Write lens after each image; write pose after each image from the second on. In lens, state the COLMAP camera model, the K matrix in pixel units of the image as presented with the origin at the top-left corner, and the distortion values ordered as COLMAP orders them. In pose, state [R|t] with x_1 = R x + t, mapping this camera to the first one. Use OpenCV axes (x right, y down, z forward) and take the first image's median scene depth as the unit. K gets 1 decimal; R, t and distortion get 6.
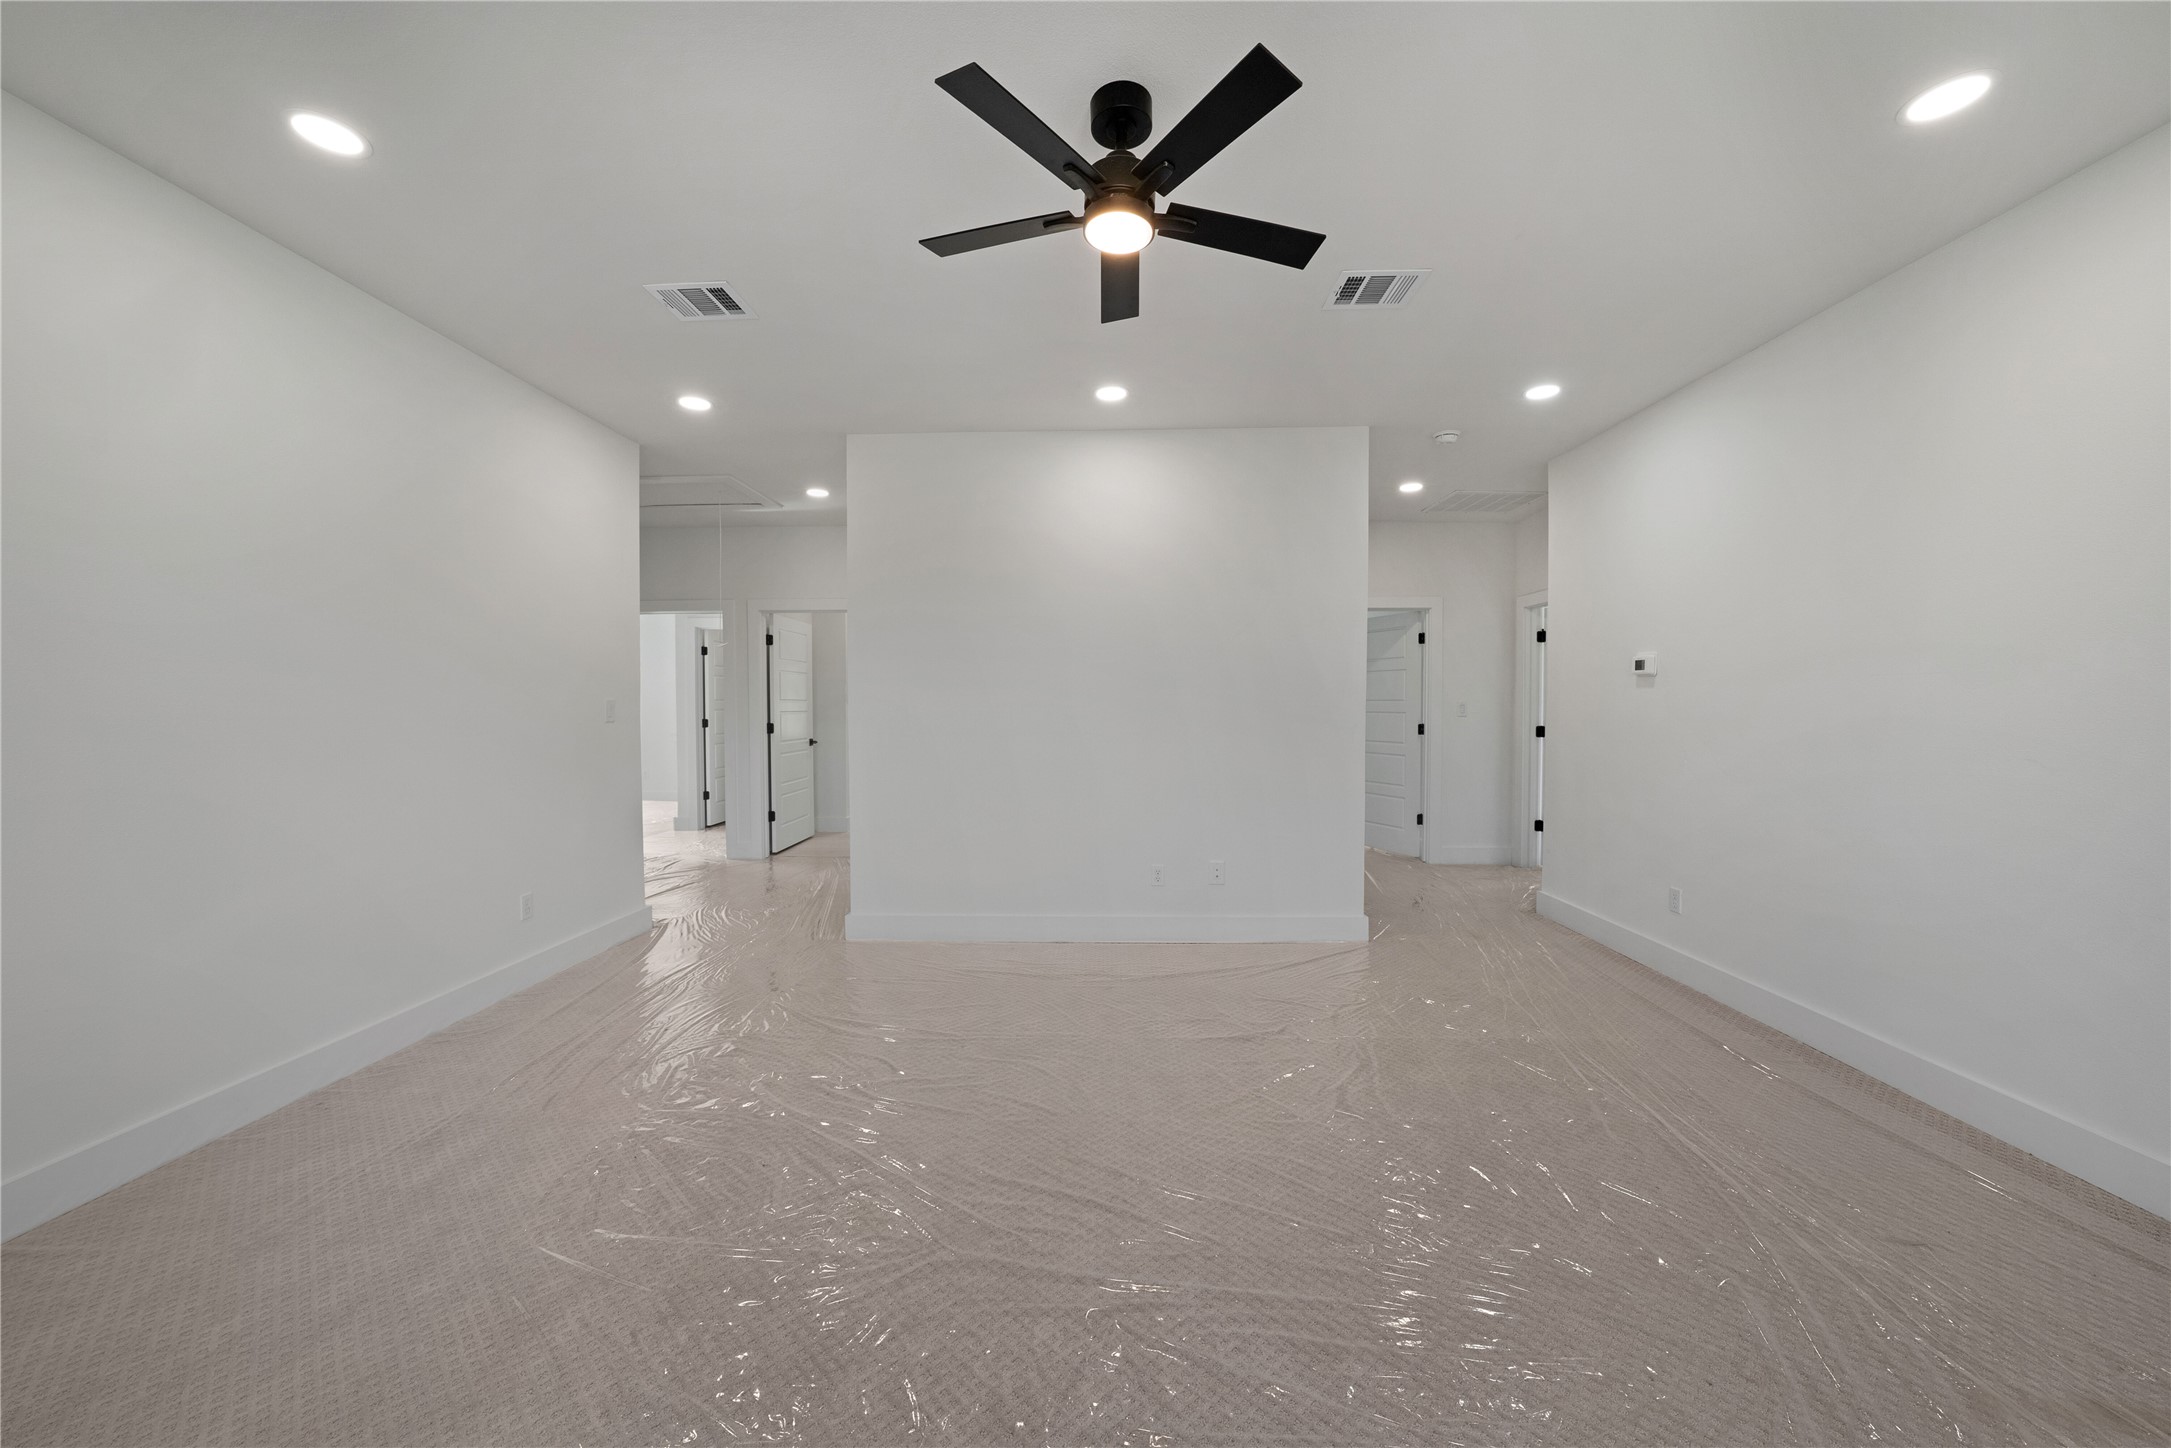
lens RADIAL K [[770.3, 0, 1083.9], [0, 770.3, 728.0], [0, 0, 1]] dist [-0.000974, -0.000136]
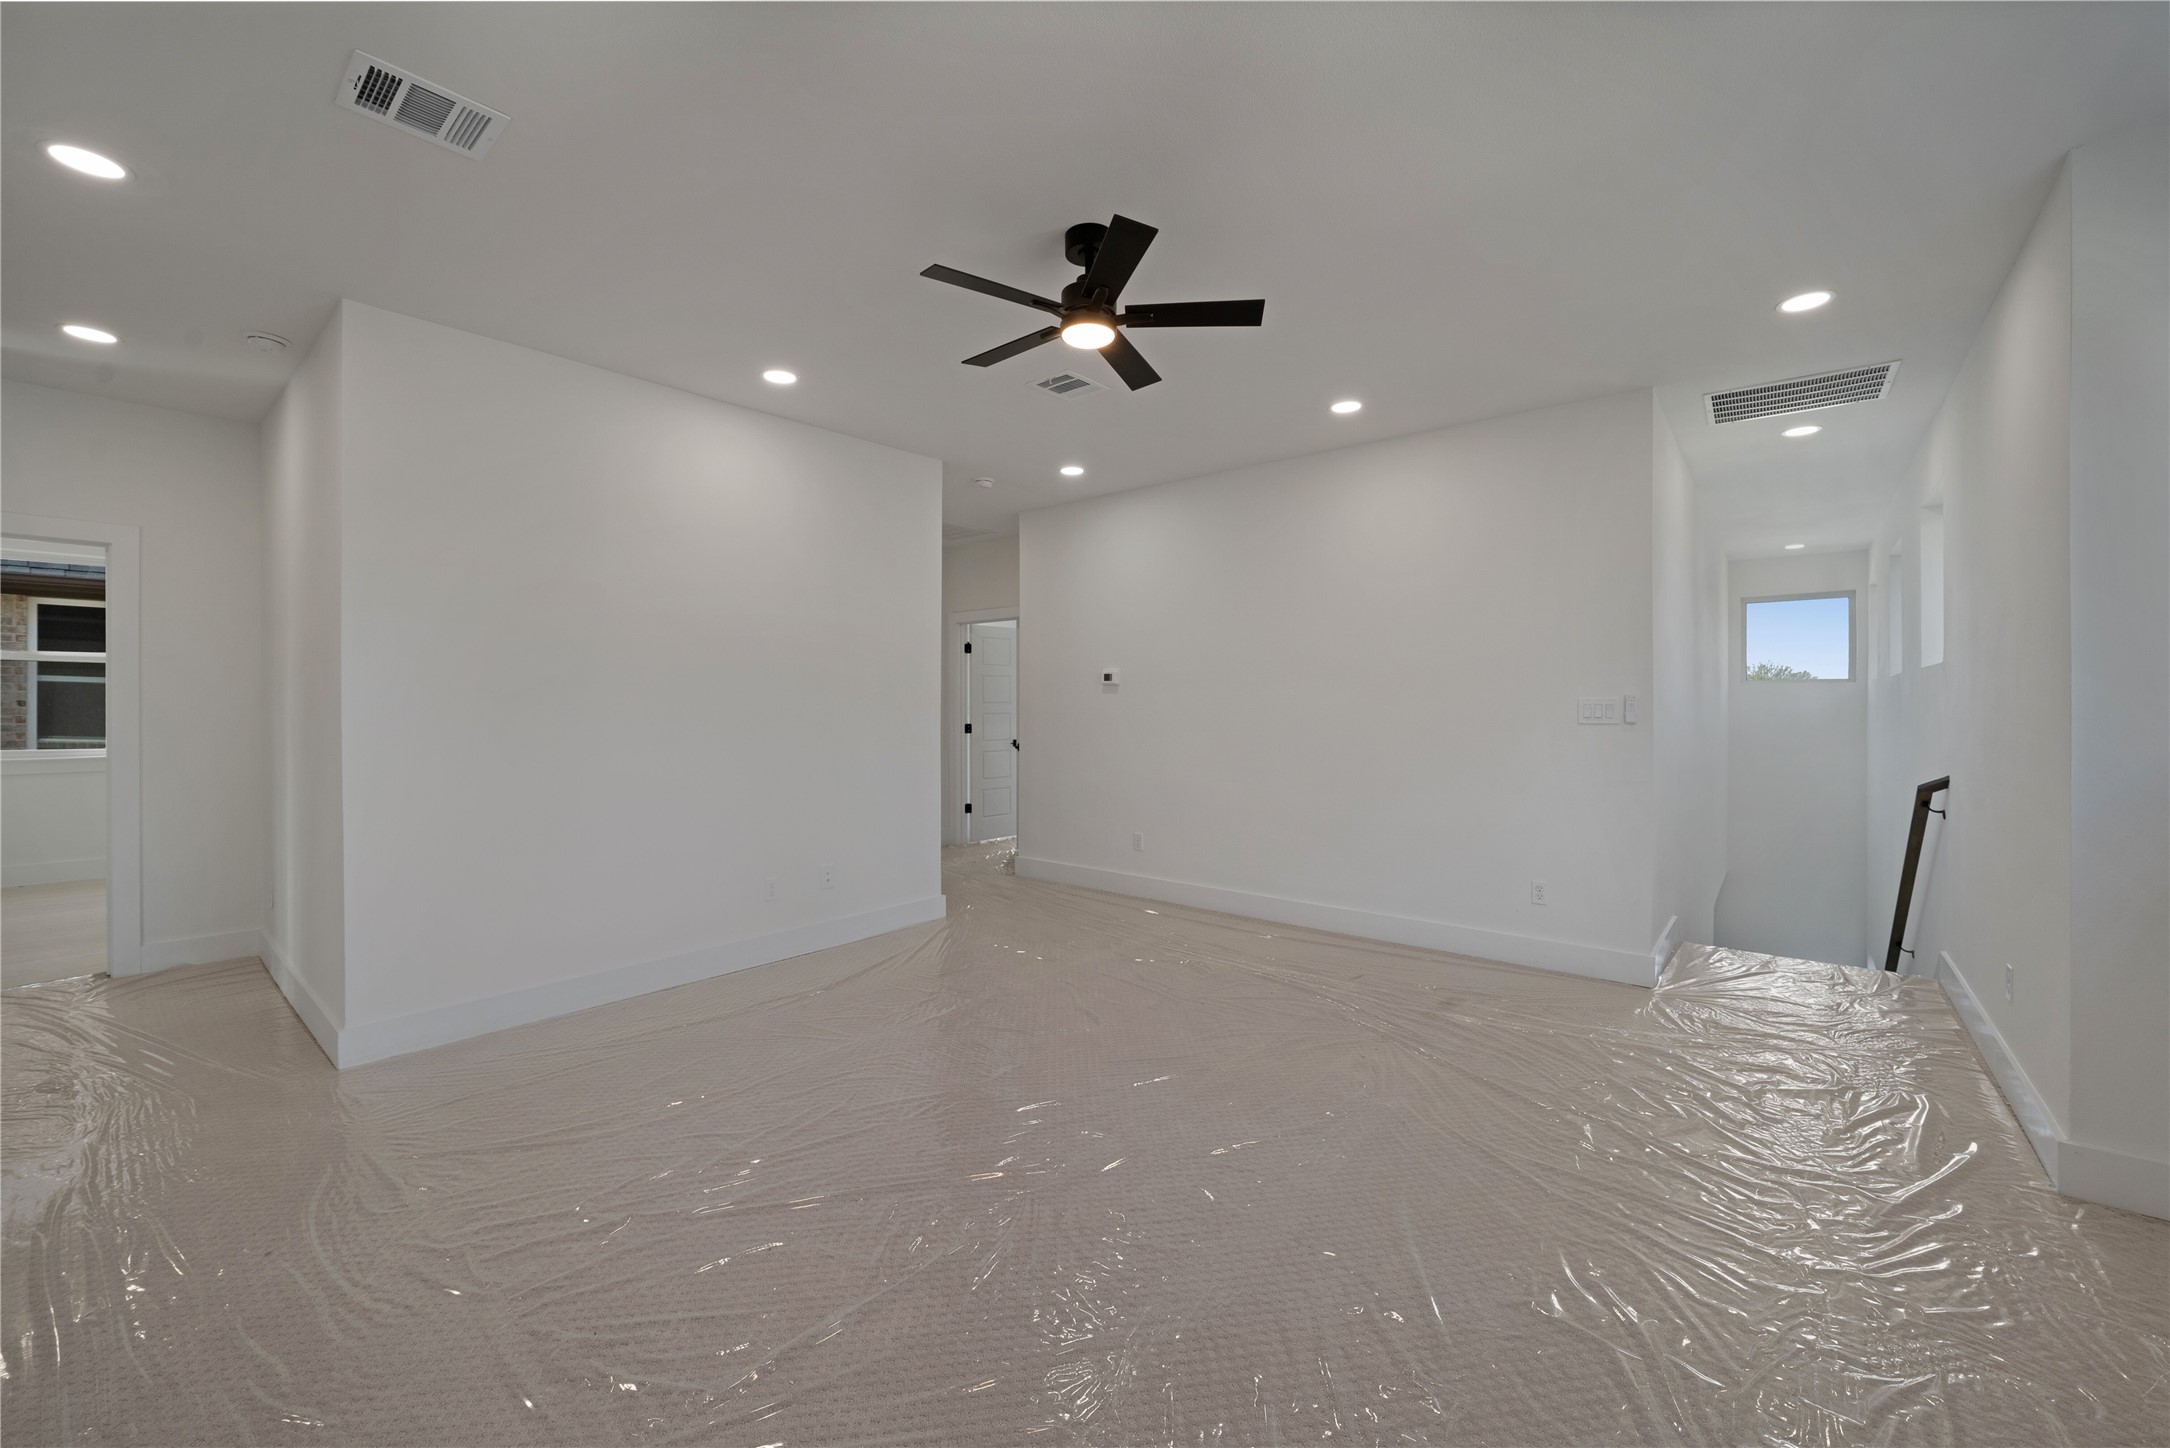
lens RADIAL K [[846.9, 0, 1078.2], [0, 846.9, 710.5], [0, 0, 1]] dist [0.000057, 0.000028]
pose [[0.636024, -0.004888, 0.771654, -0.462252], [0.024311, 0.999610, -0.013705, -0.002036], [-0.771286, 0.027476, 0.635895, 0.061540]]
